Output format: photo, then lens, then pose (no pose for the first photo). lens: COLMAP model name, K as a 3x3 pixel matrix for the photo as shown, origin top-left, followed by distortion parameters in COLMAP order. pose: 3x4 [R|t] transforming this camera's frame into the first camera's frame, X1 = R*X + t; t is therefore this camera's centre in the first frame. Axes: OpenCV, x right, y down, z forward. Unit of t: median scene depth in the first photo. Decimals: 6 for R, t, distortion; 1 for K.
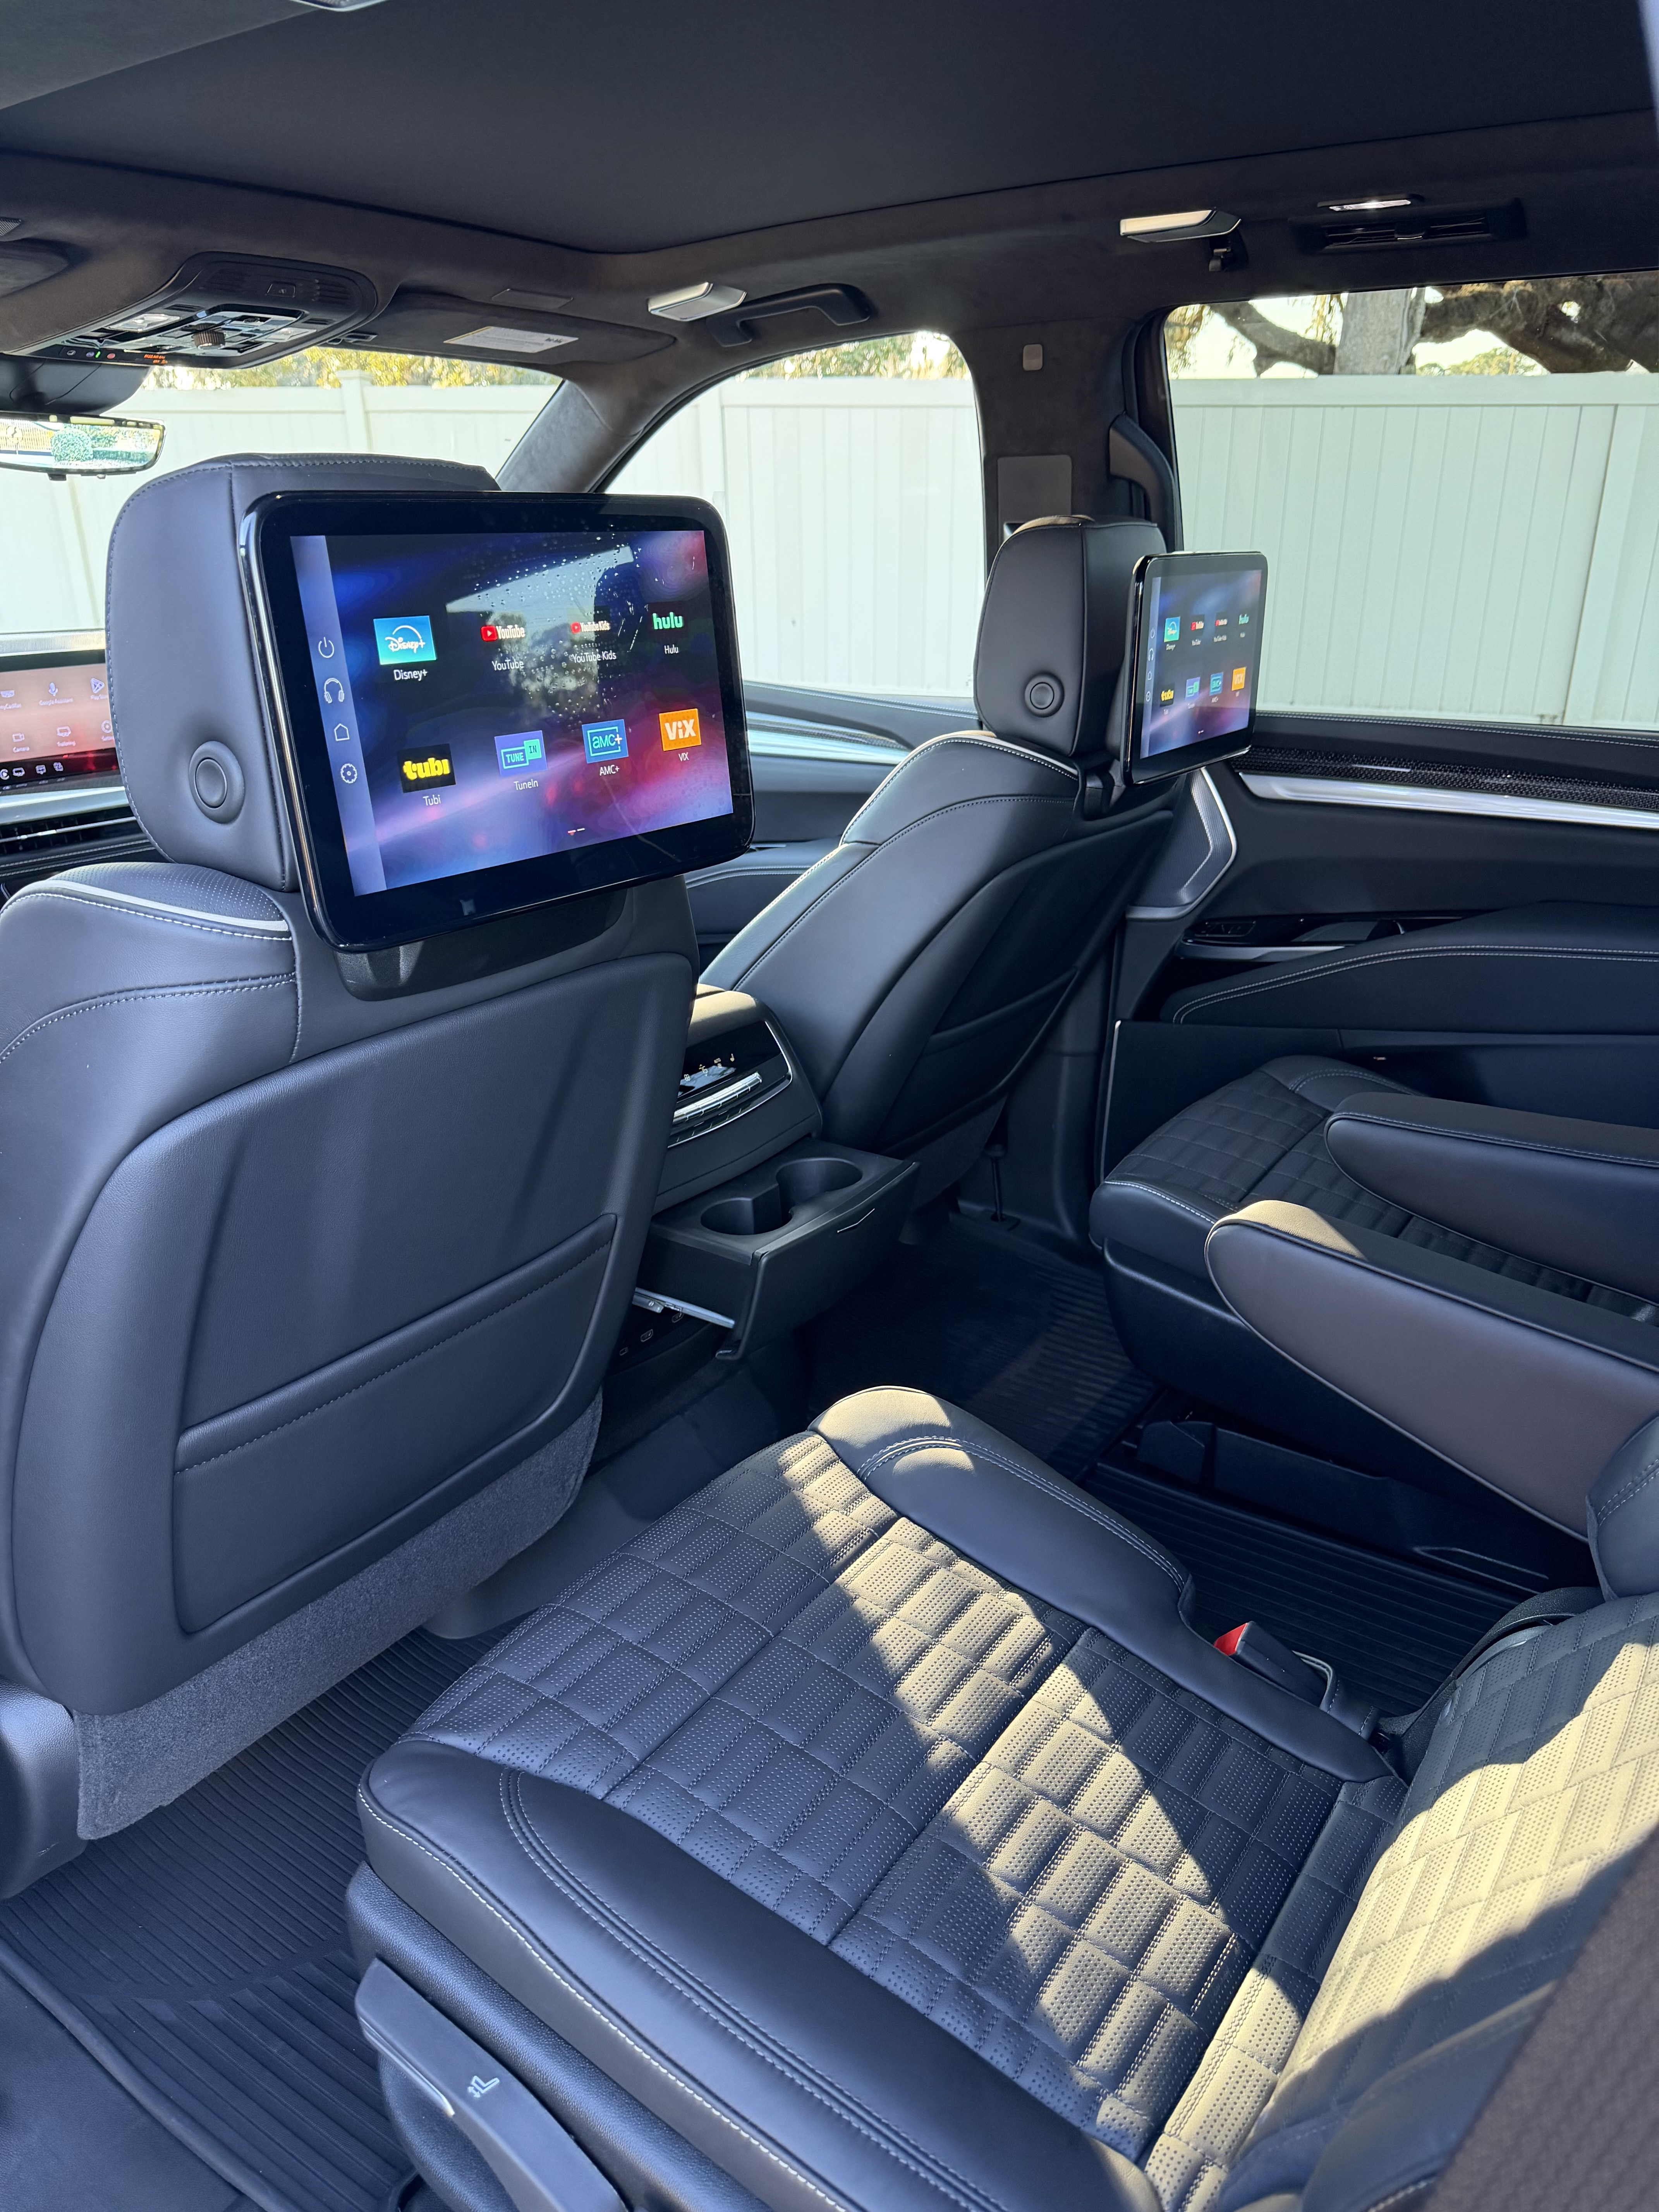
lens RADIAL K [[1595.7, 0, 829.5], [0, 1595.7, 1106.0], [0, 0, 1]] dist [0.002842, -0.003695]
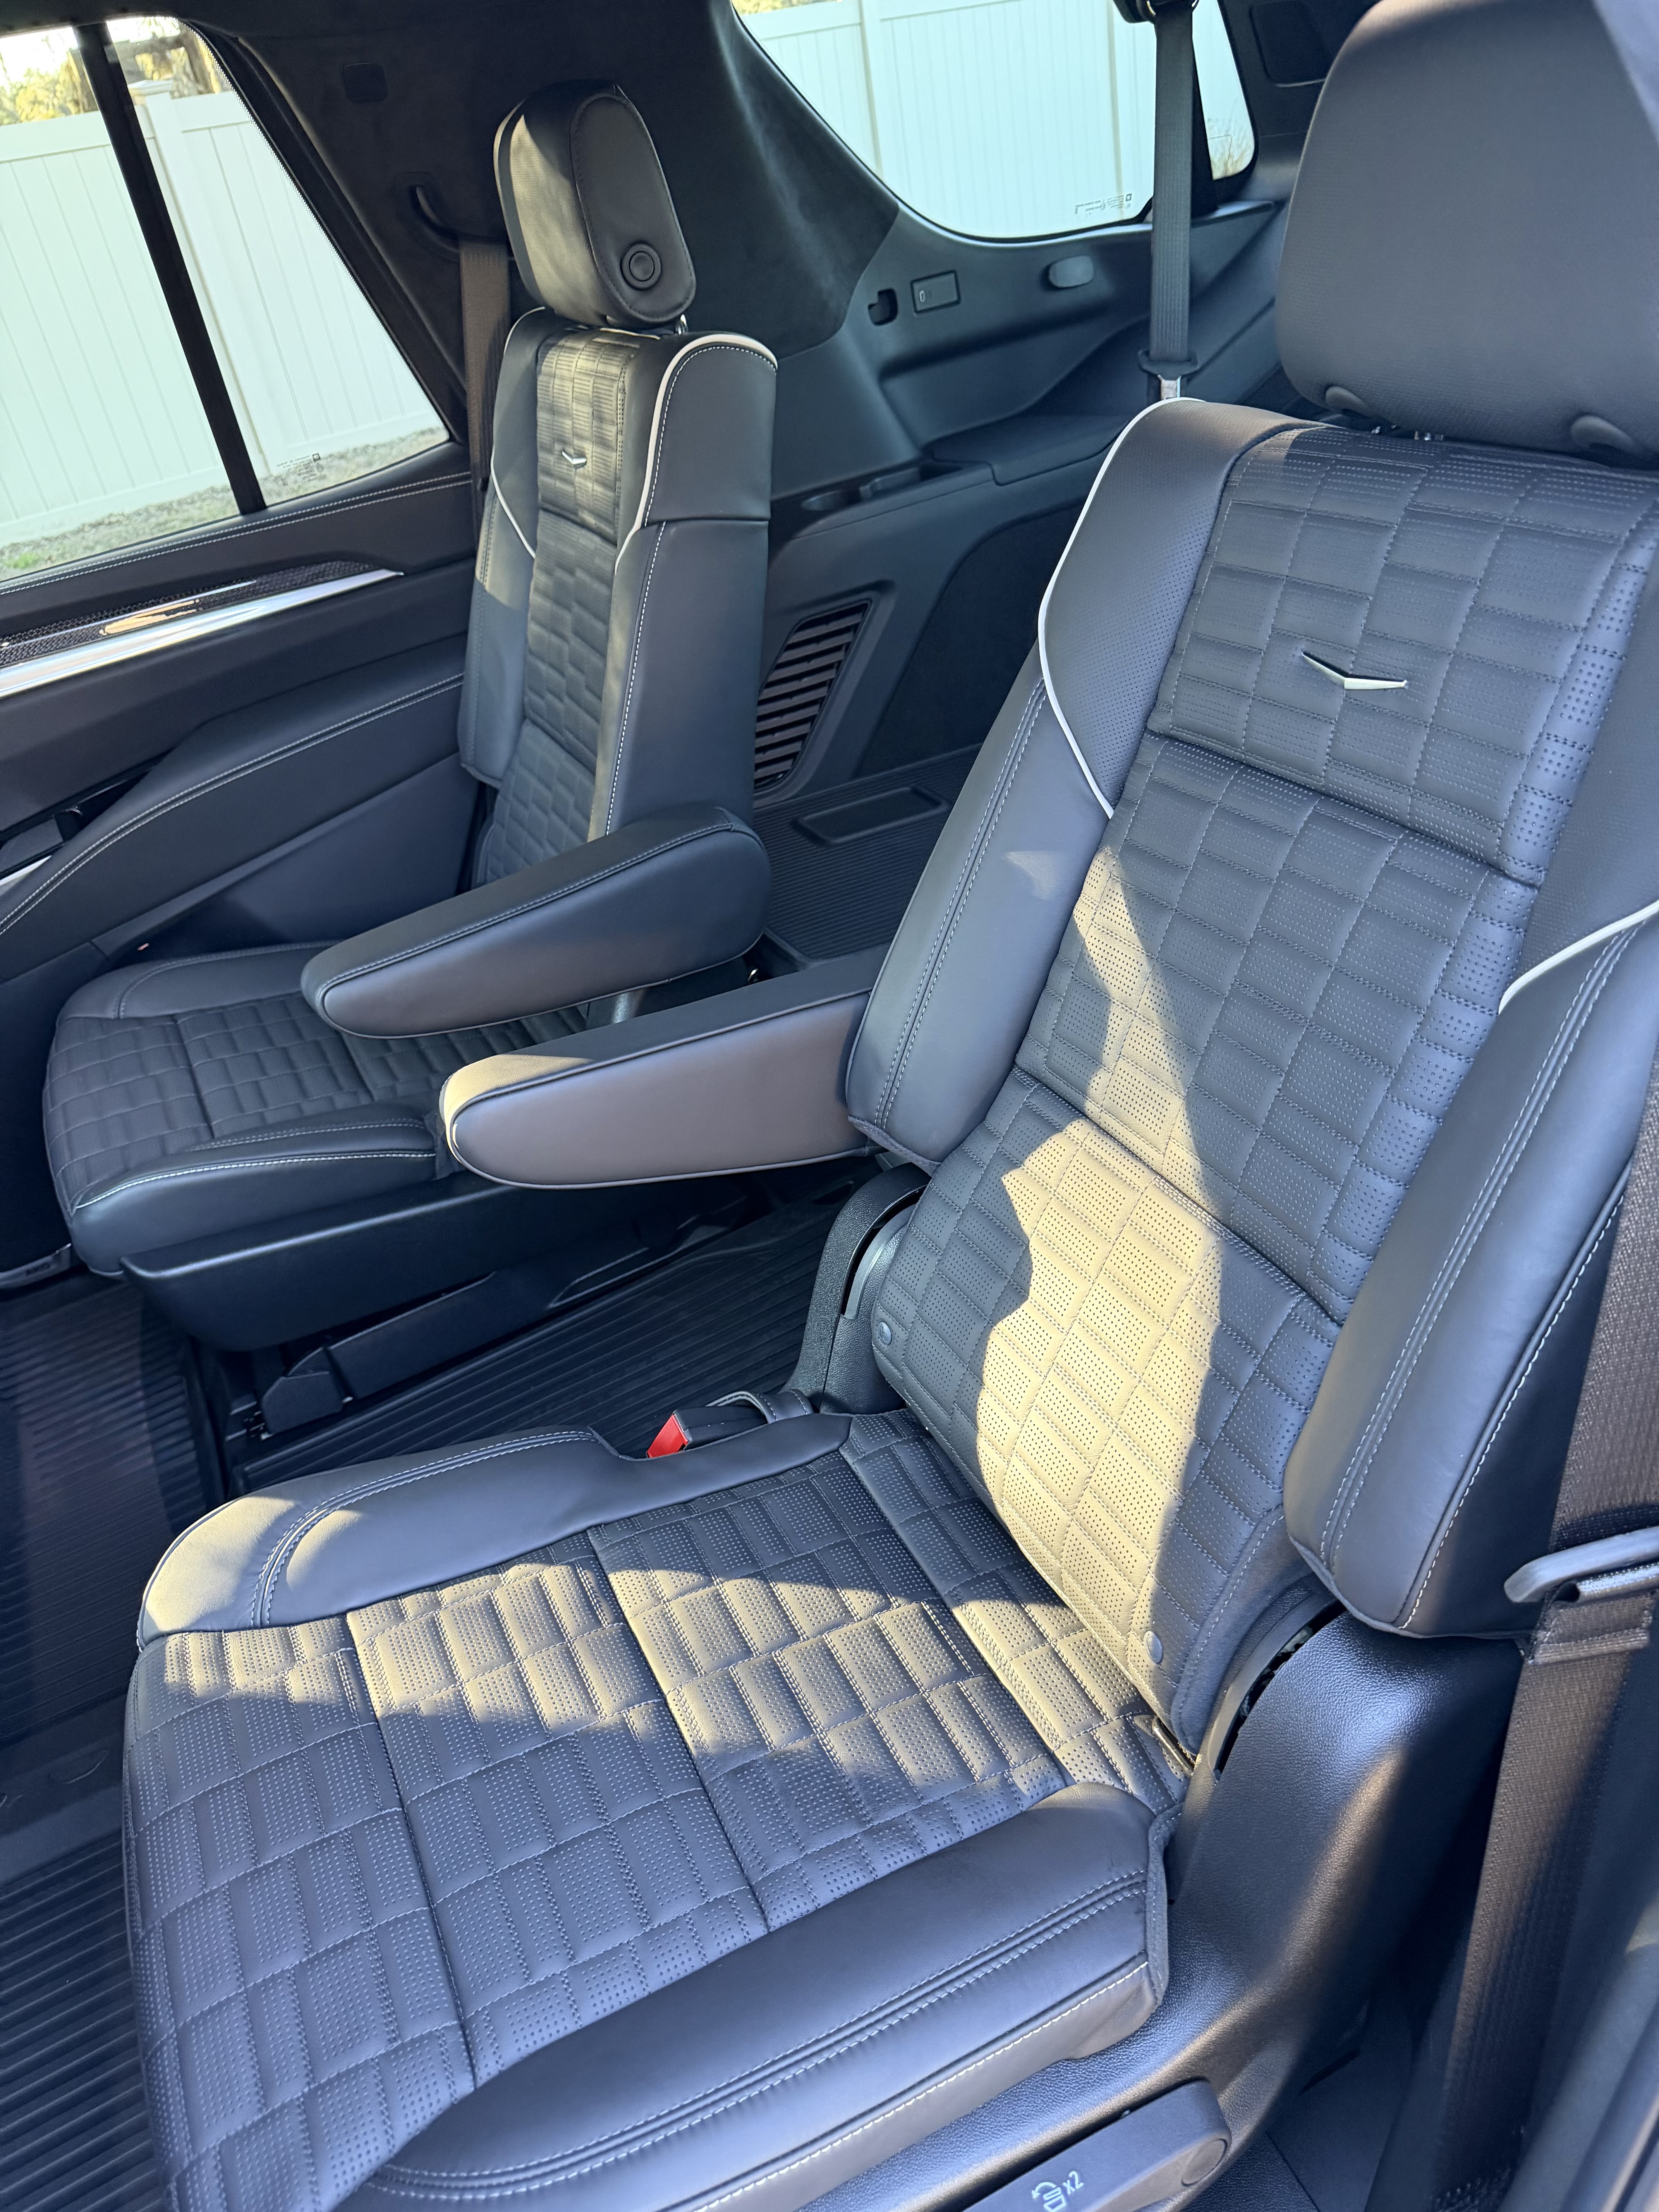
lens RADIAL K [[1622.0, 0, 824.4], [0, 1622.0, 1066.0], [0, 0, 1]] dist [0.071453, -0.070491]
pose [[0.501299, -0.550972, 0.667180, -0.301183], [0.494272, 0.815220, 0.301845, -0.149119], [-0.710207, 0.178454, 0.680999, 0.180485]]
